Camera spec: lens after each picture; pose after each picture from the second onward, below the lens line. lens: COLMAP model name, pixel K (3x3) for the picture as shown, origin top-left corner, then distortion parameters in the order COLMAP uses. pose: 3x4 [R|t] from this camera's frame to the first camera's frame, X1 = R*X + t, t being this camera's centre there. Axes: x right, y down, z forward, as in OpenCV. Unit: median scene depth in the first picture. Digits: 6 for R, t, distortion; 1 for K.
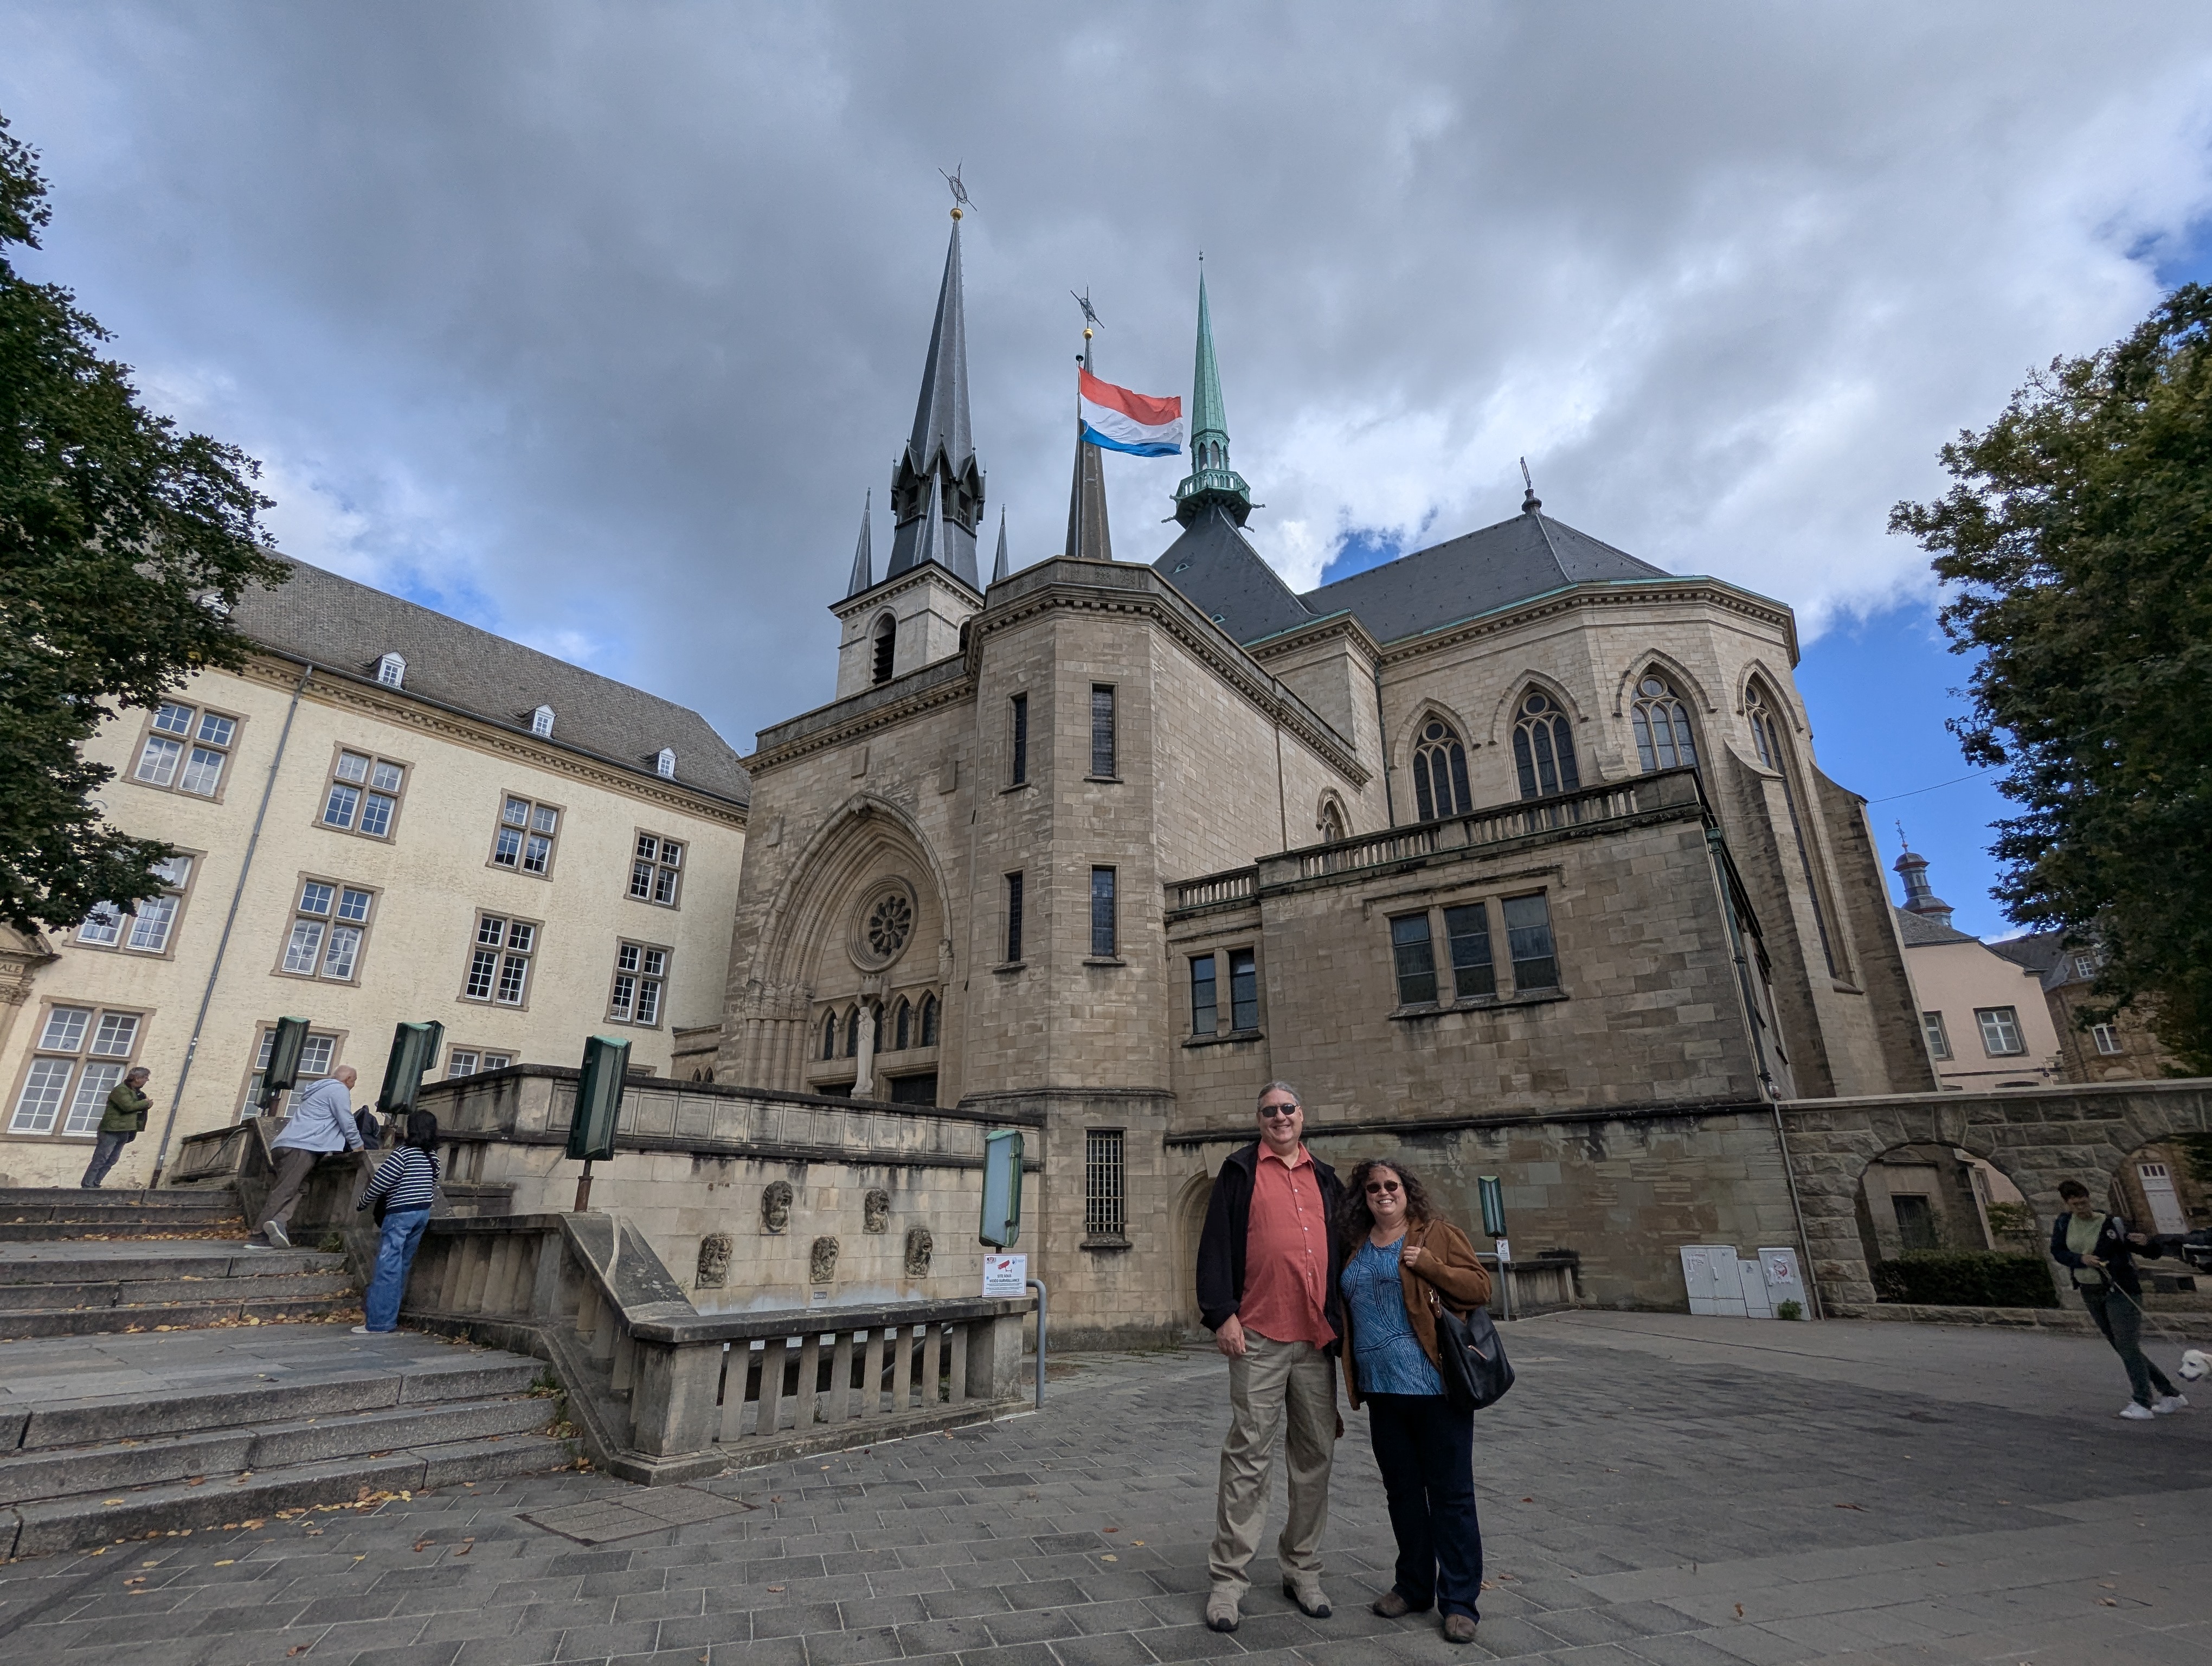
lens RADIAL K [[1041.2, 0, 1109.7], [0, 1041.2, 837.4], [0, 0, 1]] dist [-0.000656, -0.000705]
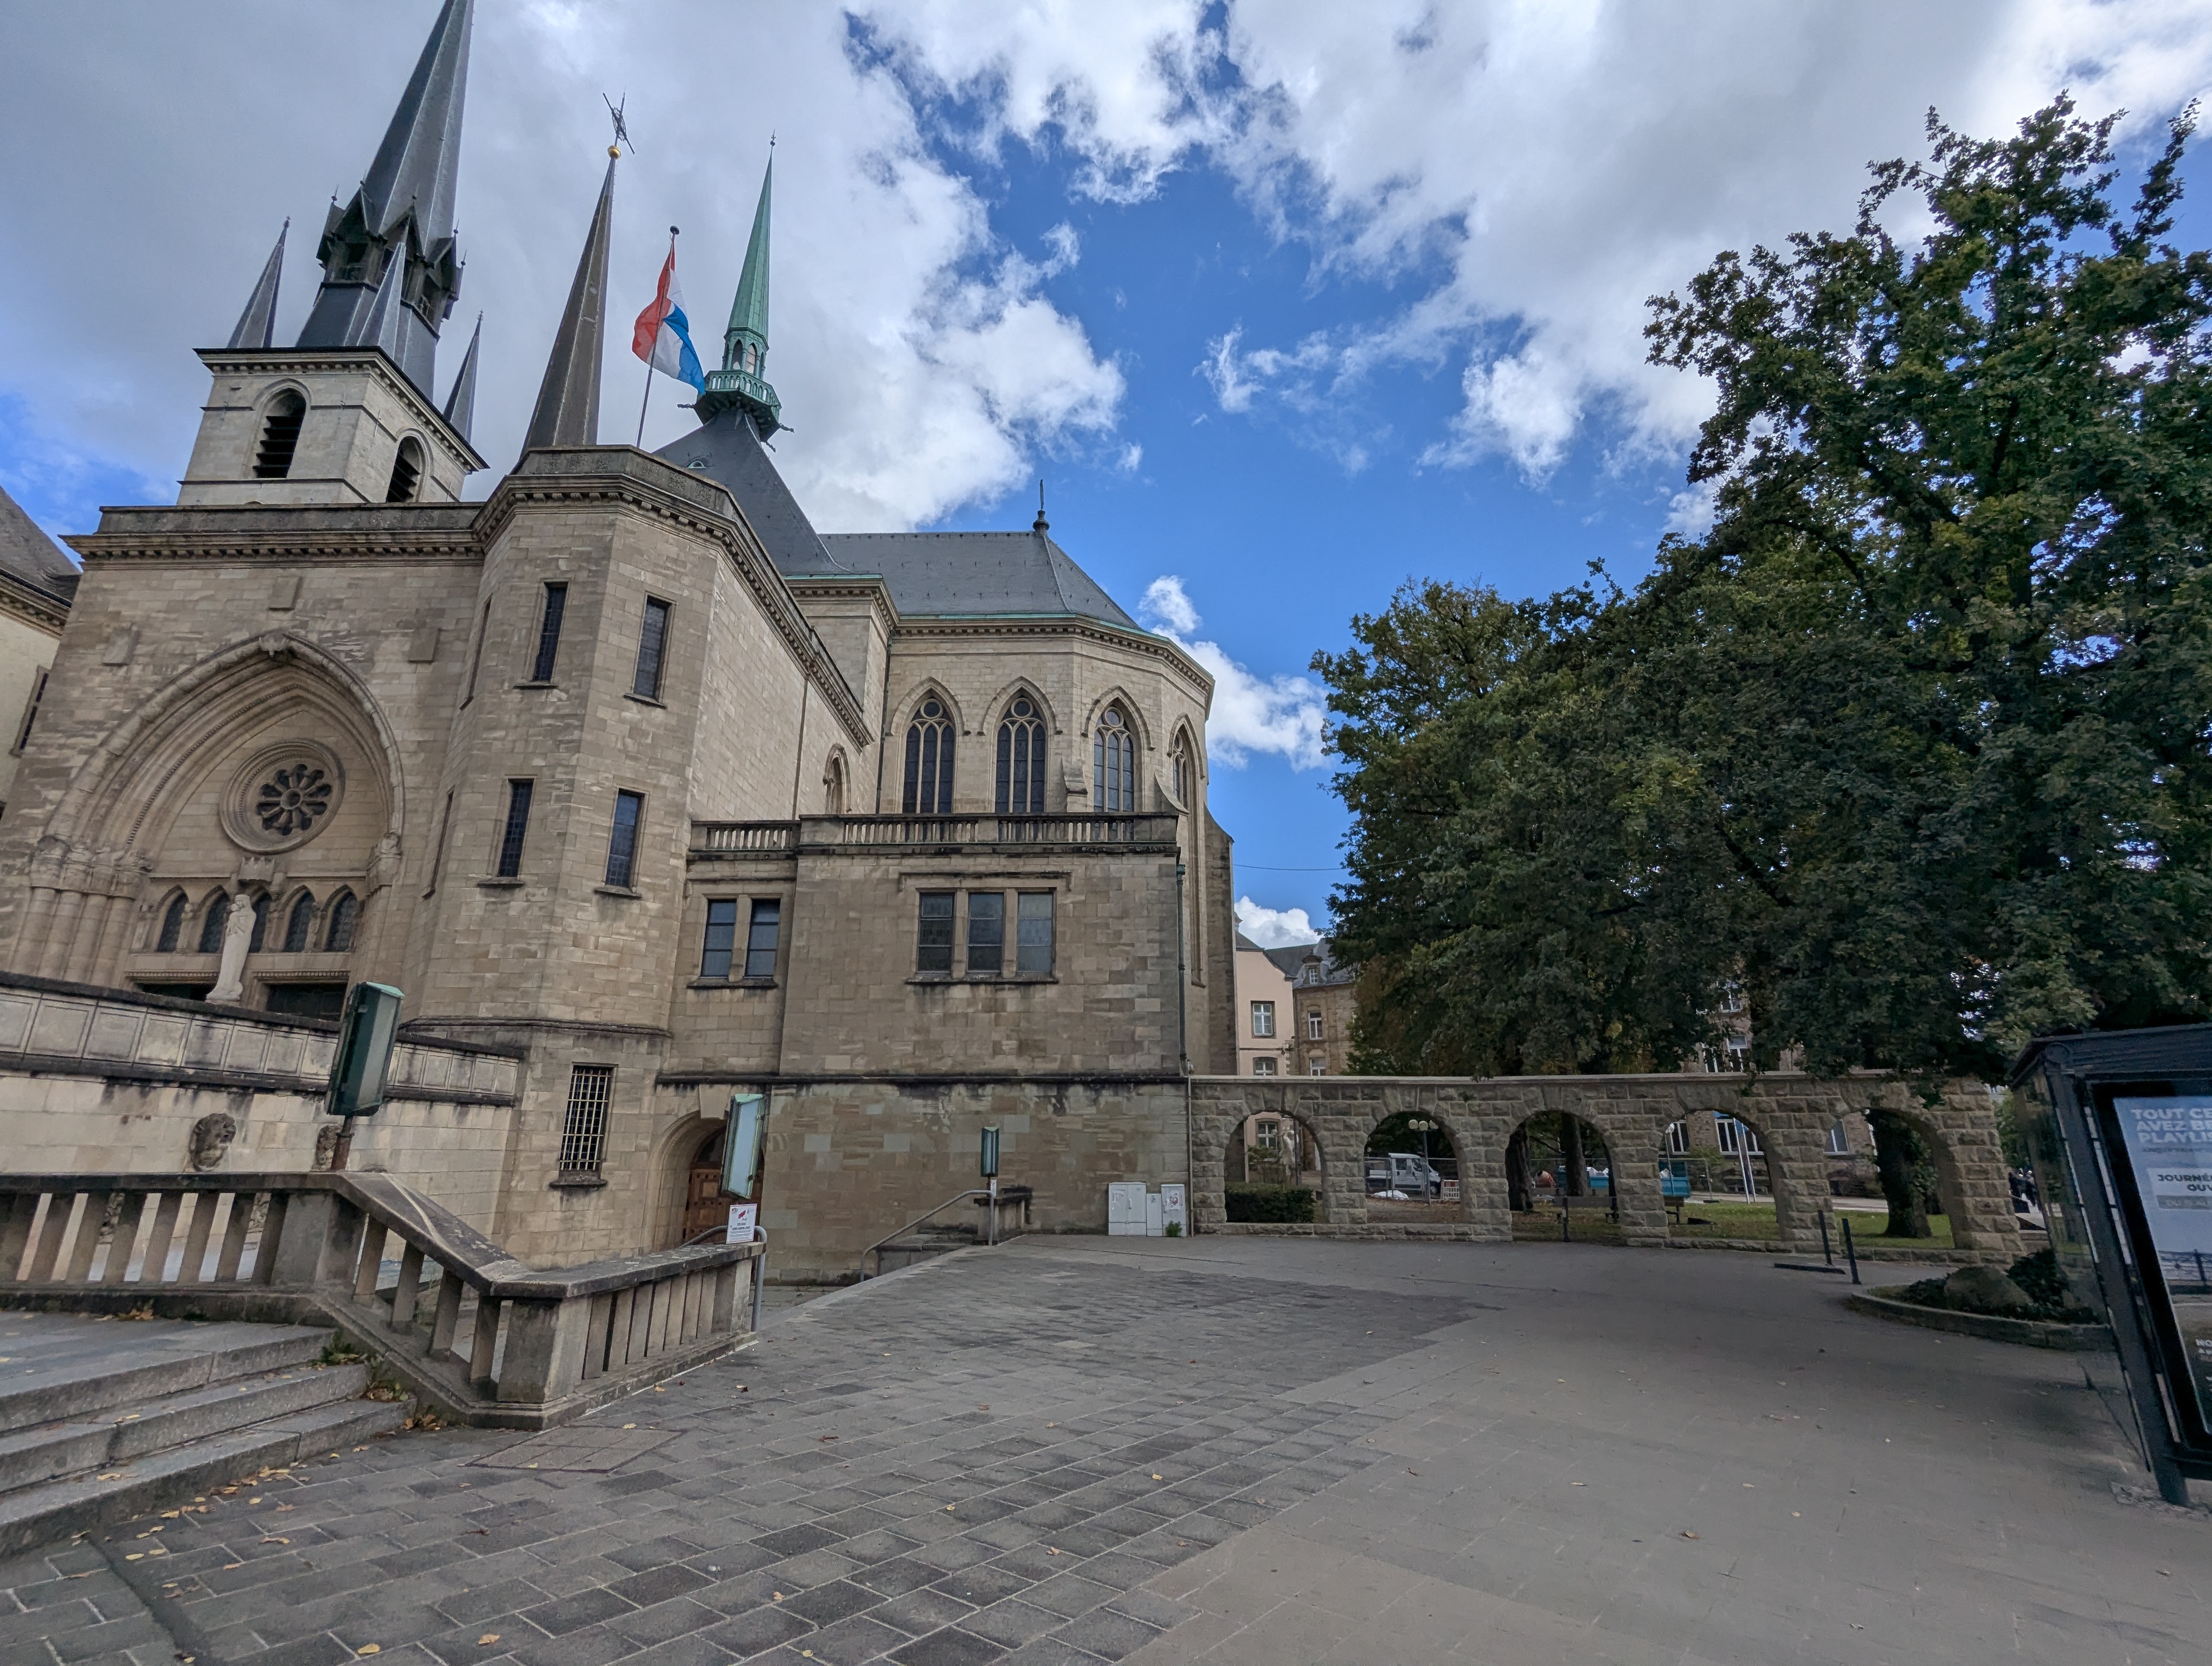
lens RADIAL K [[1041.0, 0, 1100.0], [0, 1041.0, 831.1], [0, 0, 1]] dist [-0.001305, -0.001794]
pose [[0.835856, 0.168384, 0.522487, -0.133334], [-0.197536, 0.980296, 0.000088, -0.020839], [-0.512177, -0.103283, 0.852647, -0.031733]]
